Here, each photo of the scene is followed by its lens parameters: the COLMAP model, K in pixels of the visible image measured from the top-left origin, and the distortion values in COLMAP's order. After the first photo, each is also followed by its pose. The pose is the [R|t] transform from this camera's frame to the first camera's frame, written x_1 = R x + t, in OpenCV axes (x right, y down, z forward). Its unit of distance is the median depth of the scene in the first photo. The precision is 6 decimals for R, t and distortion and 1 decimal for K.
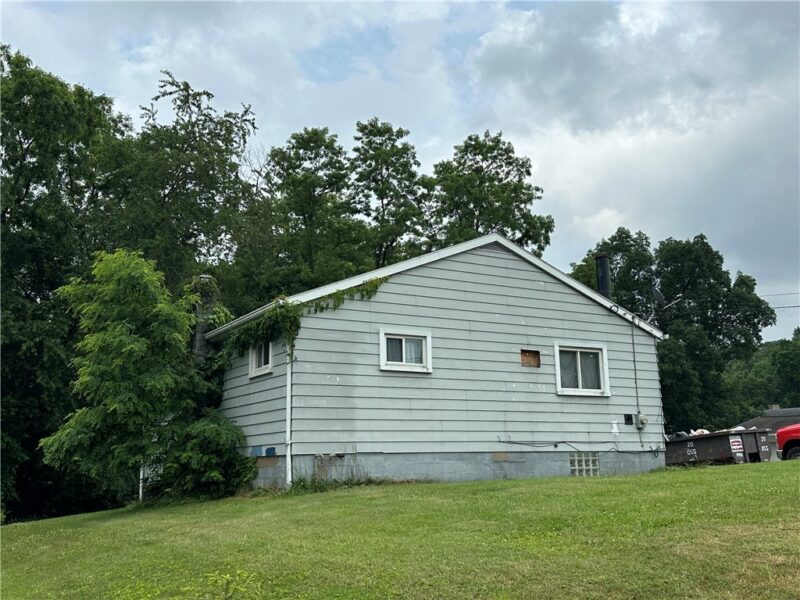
lens RADIAL K [[800.7, 0, 397.8], [0, 800.7, 301.9], [0, 0, 1]] dist [0.134822, 0.000000]
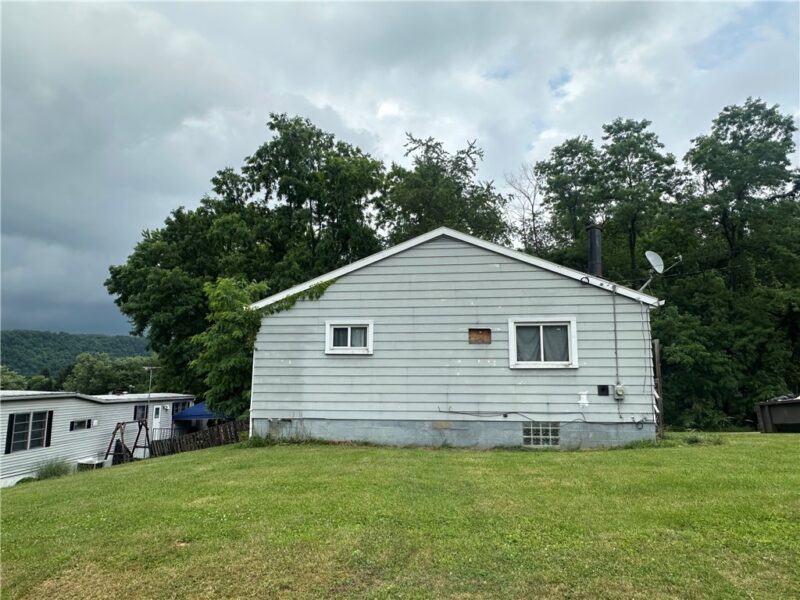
lens RADIAL K [[538.7, 0, 400.9], [0, 538.7, 297.6], [0, 0, 1]] dist [0.008261, -0.002808]
pose [[0.788829, -0.072375, -0.610336, 0.534355], [0.102215, 0.994662, 0.014158, -0.003548], [0.606053, -0.073554, 0.792016, 0.355747]]
